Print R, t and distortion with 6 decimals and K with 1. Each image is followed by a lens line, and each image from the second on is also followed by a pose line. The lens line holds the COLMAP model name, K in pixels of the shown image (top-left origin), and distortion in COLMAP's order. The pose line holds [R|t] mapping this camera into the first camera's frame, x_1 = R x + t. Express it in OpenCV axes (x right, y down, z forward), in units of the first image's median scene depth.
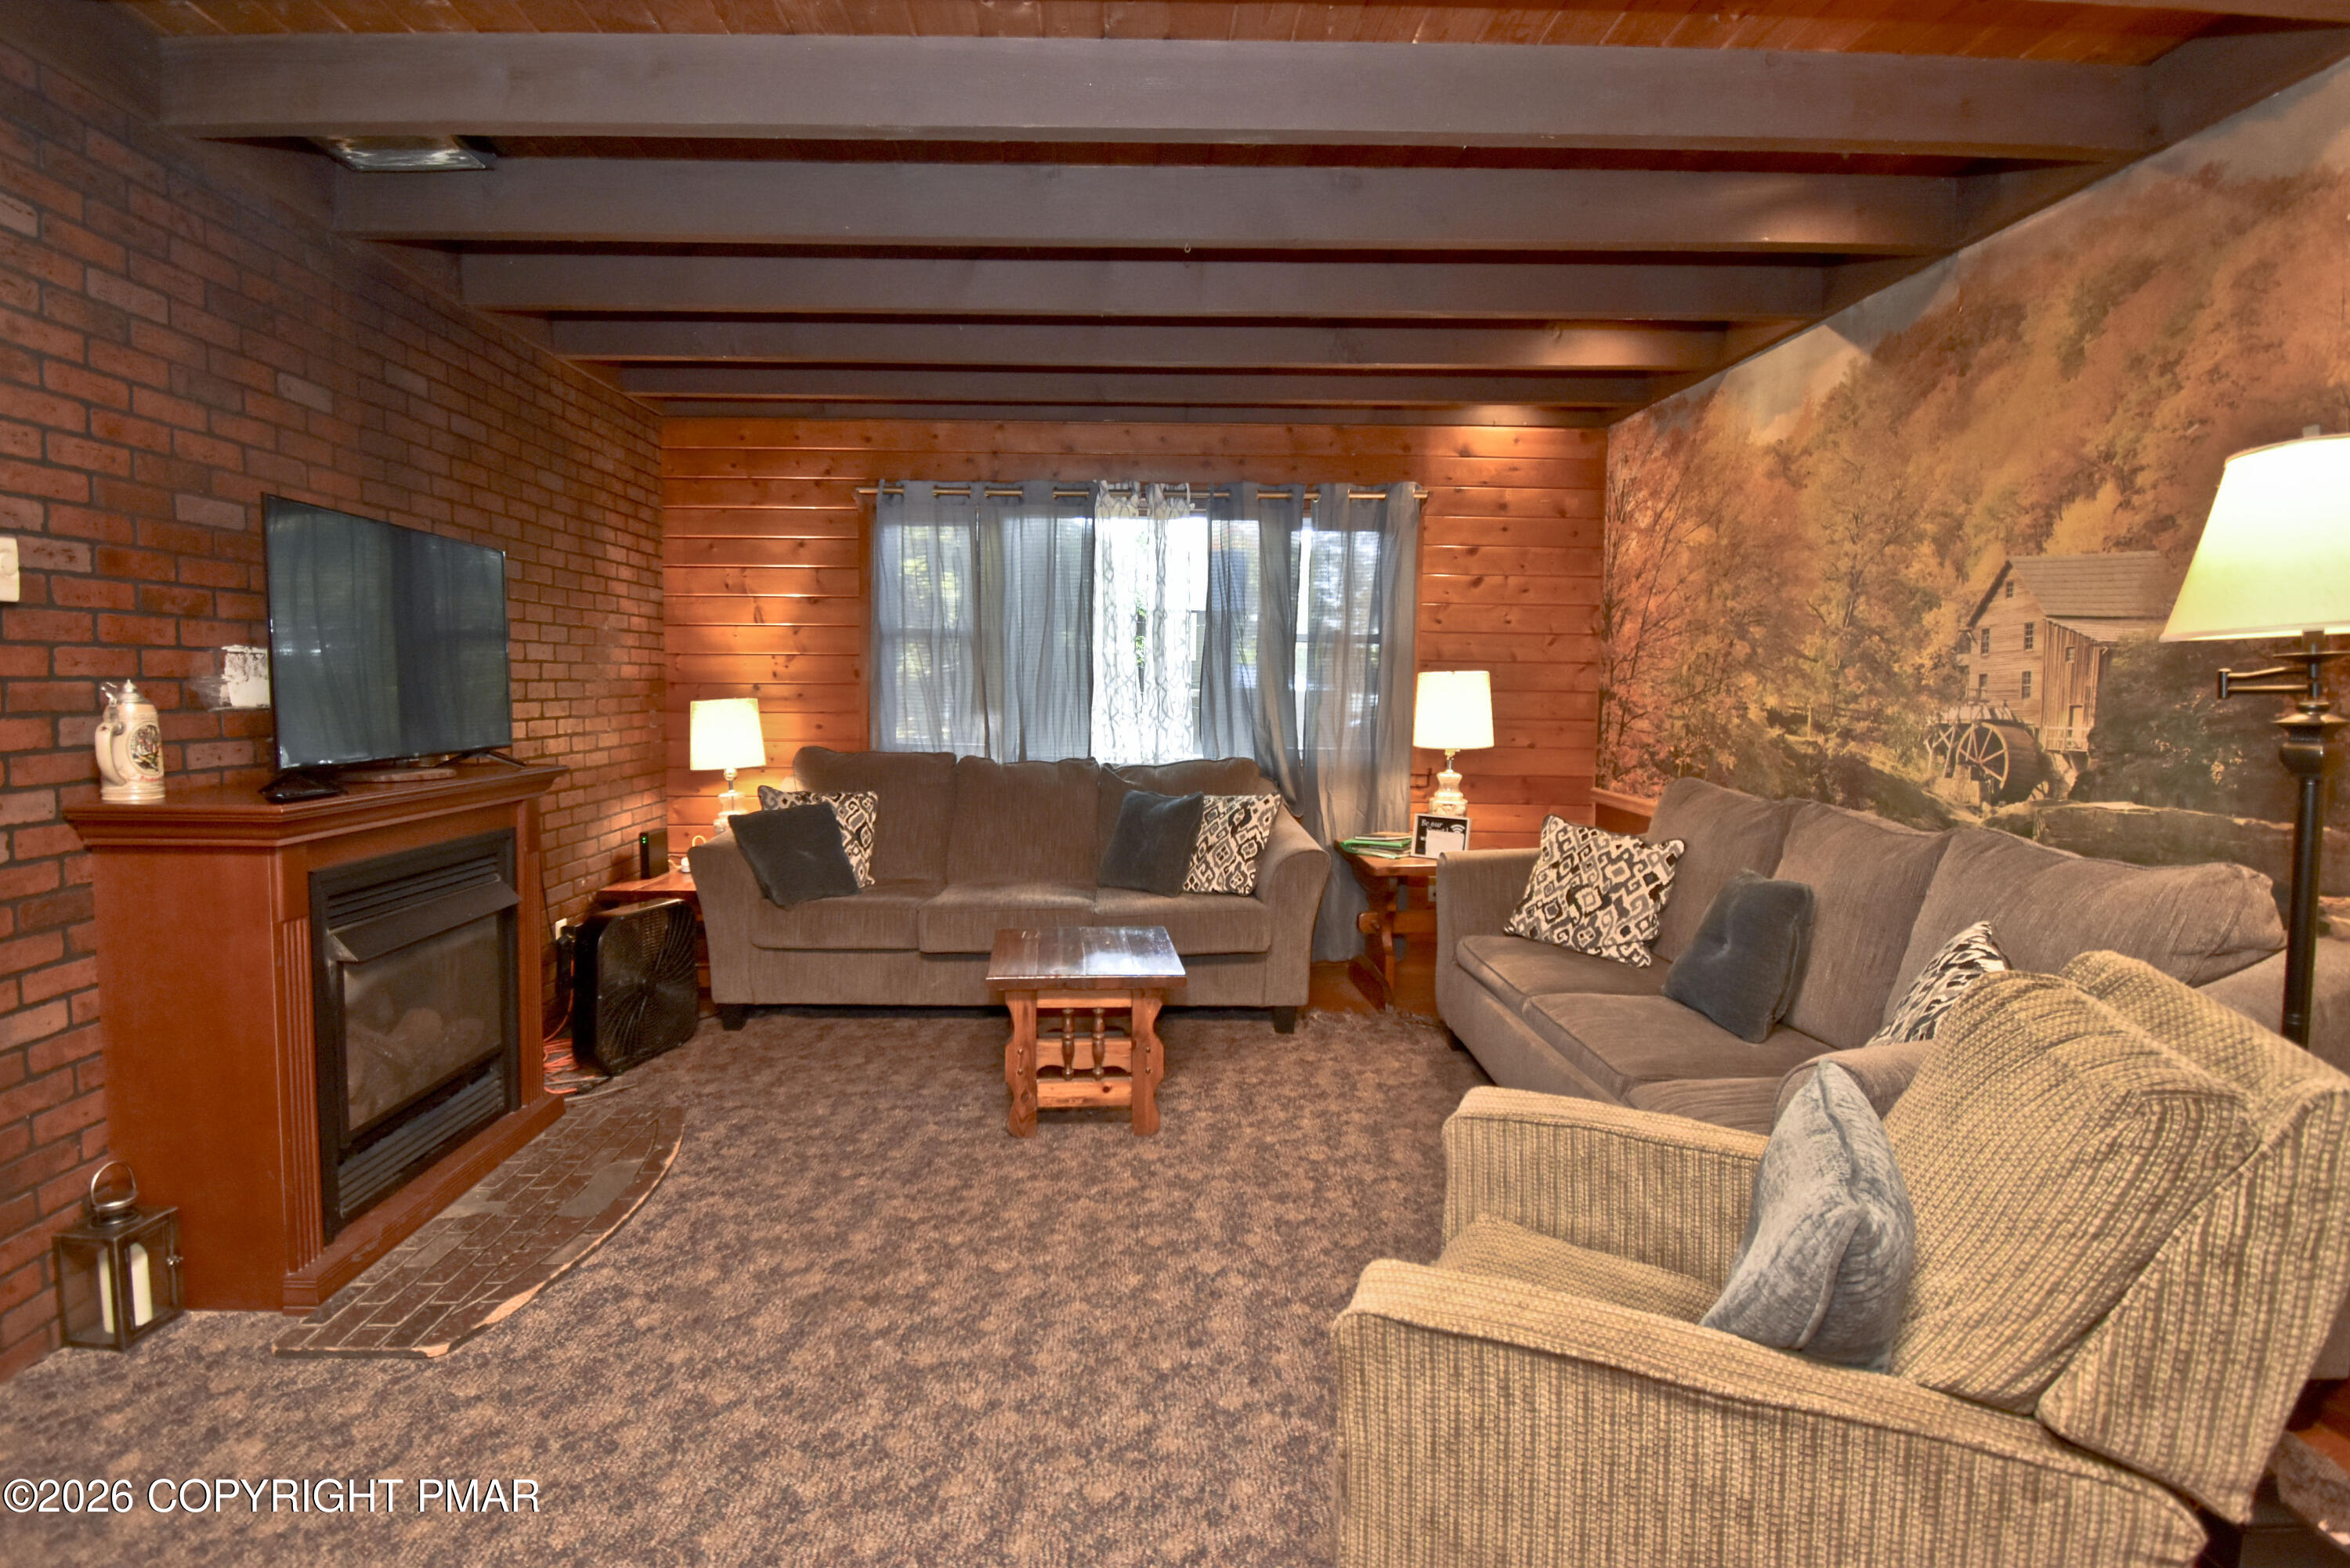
lens RADIAL K [[1074.0, 0, 1140.4], [0, 1074.0, 763.6], [0, 0, 1]] dist [0.008444, -0.015617]
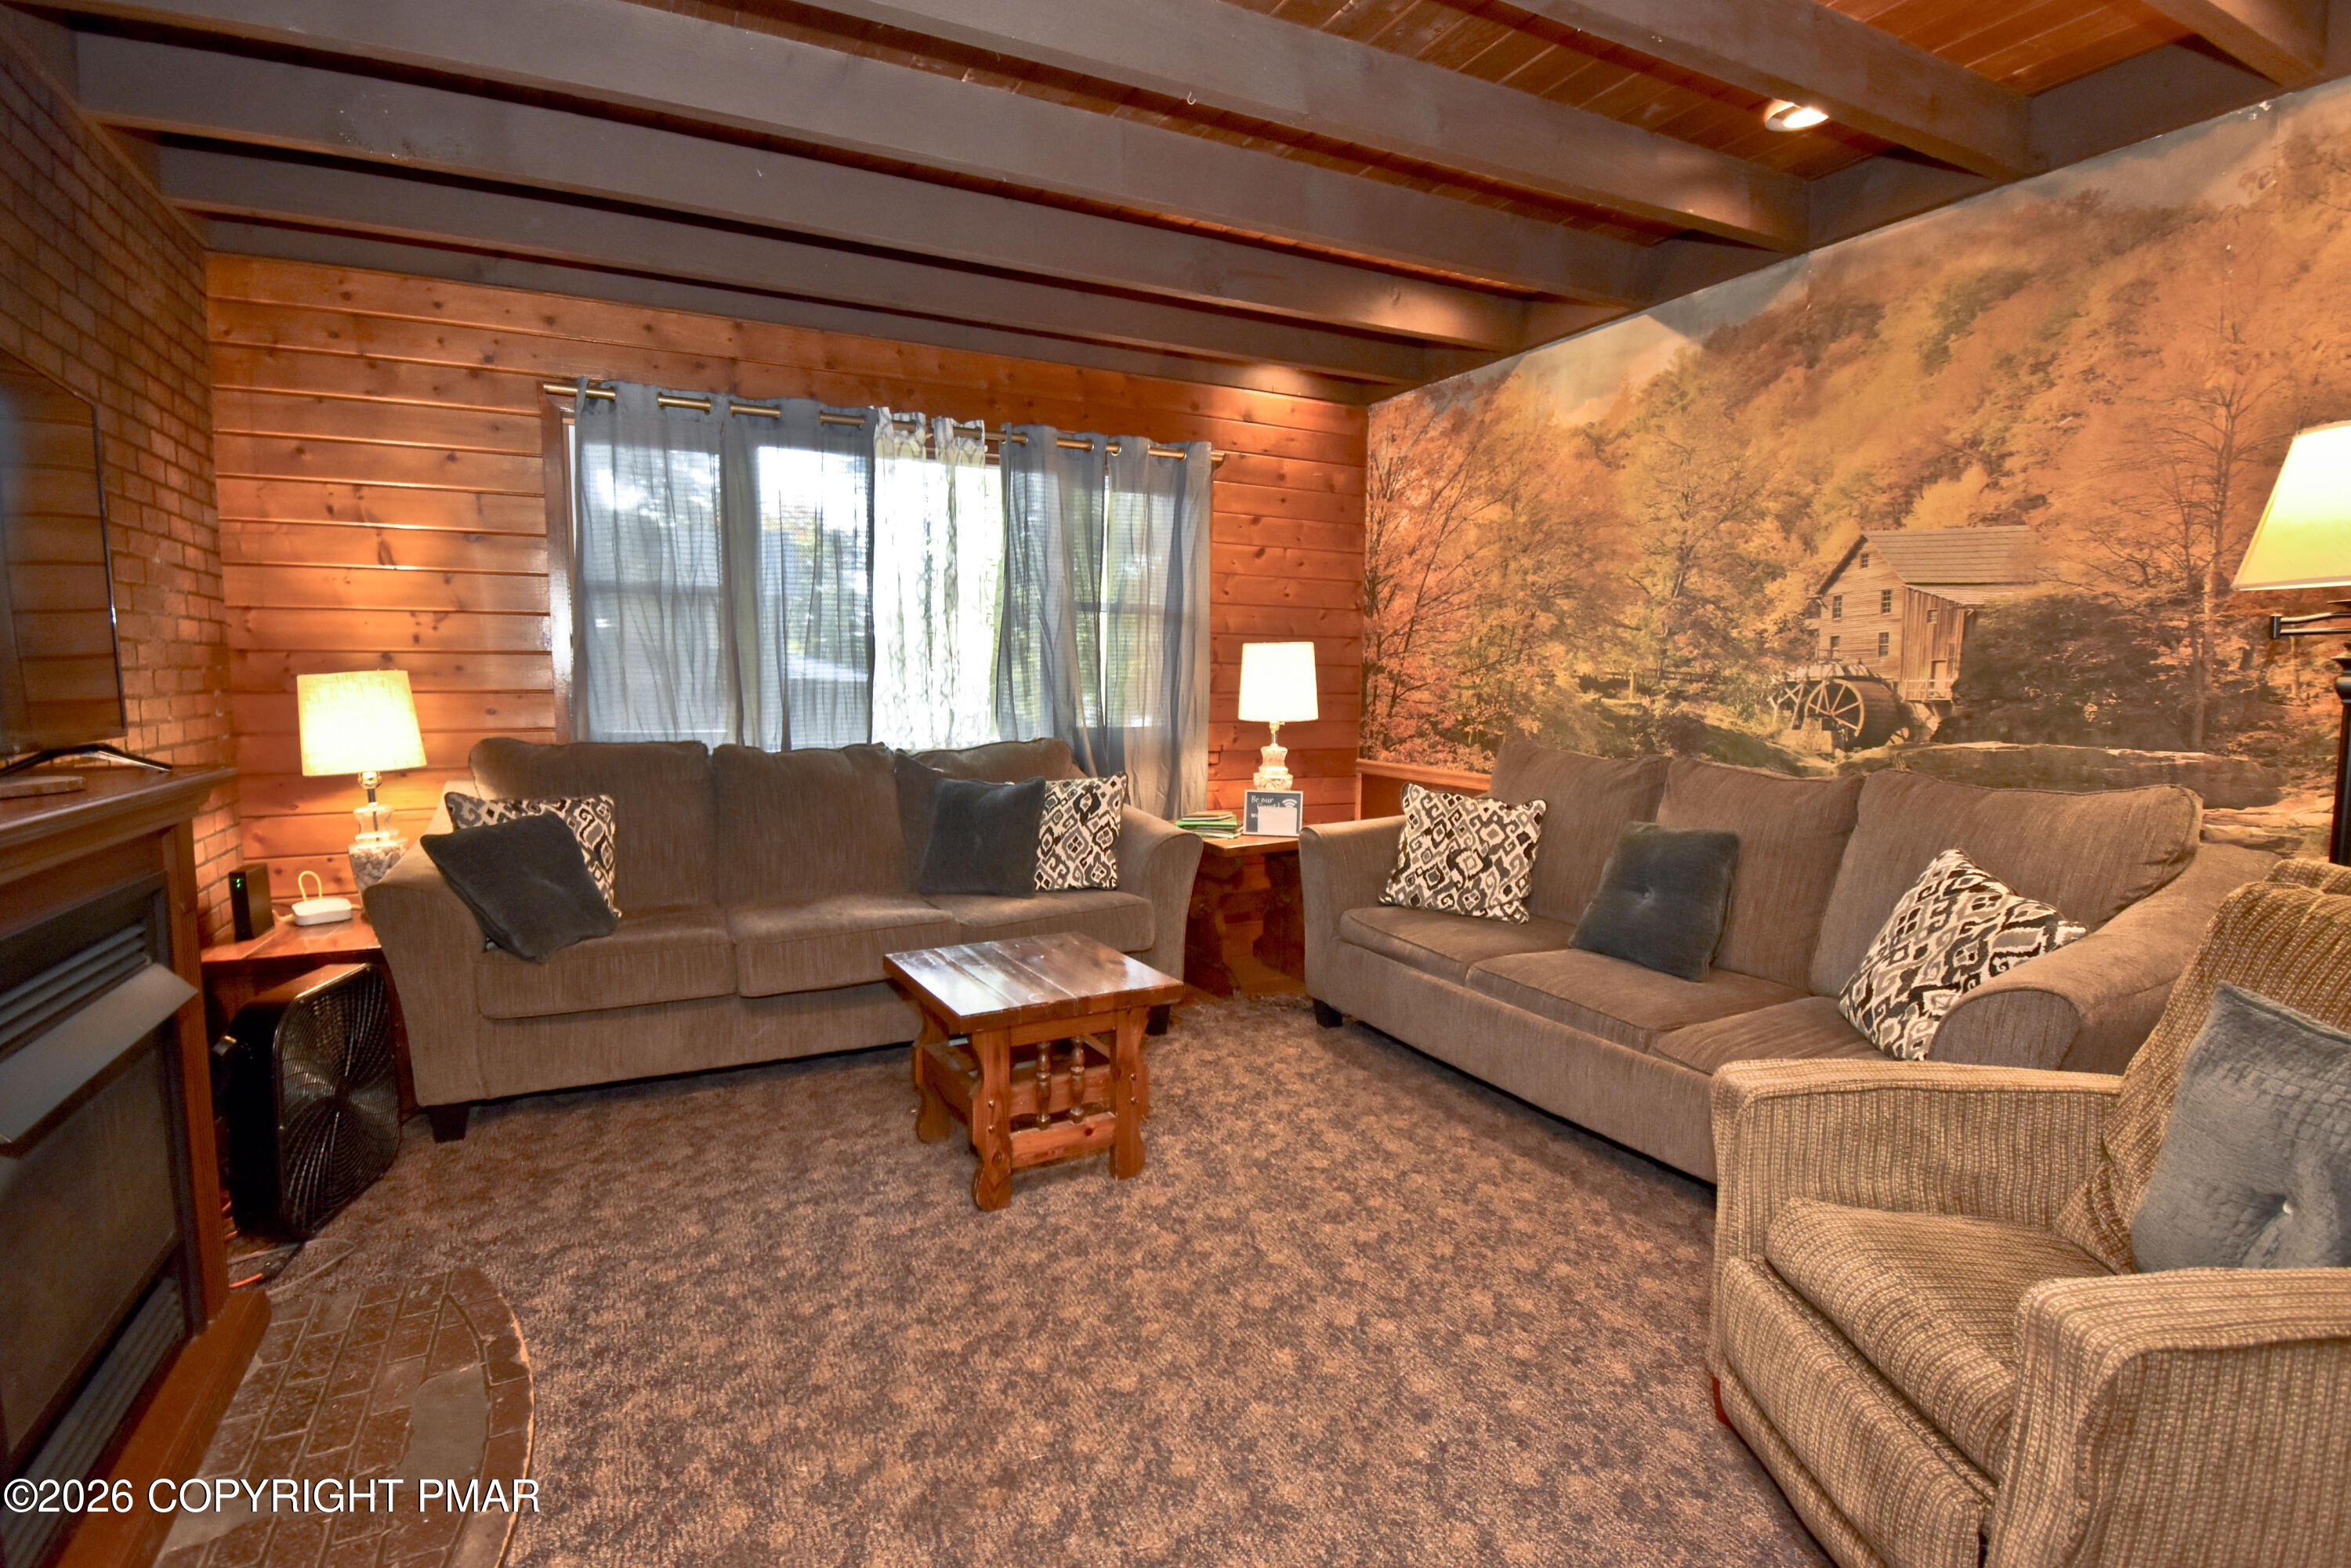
lens RADIAL K [[1074.5, 0, 1152.2], [0, 1074.5, 803.0], [0, 0, 1]] dist [0.008444, -0.015617]
pose [[0.910588, -0.051312, 0.410118, -0.303749], [0.033551, 0.998166, 0.050392, 0.009559], [-0.411952, -0.032126, 0.910639, 0.224769]]
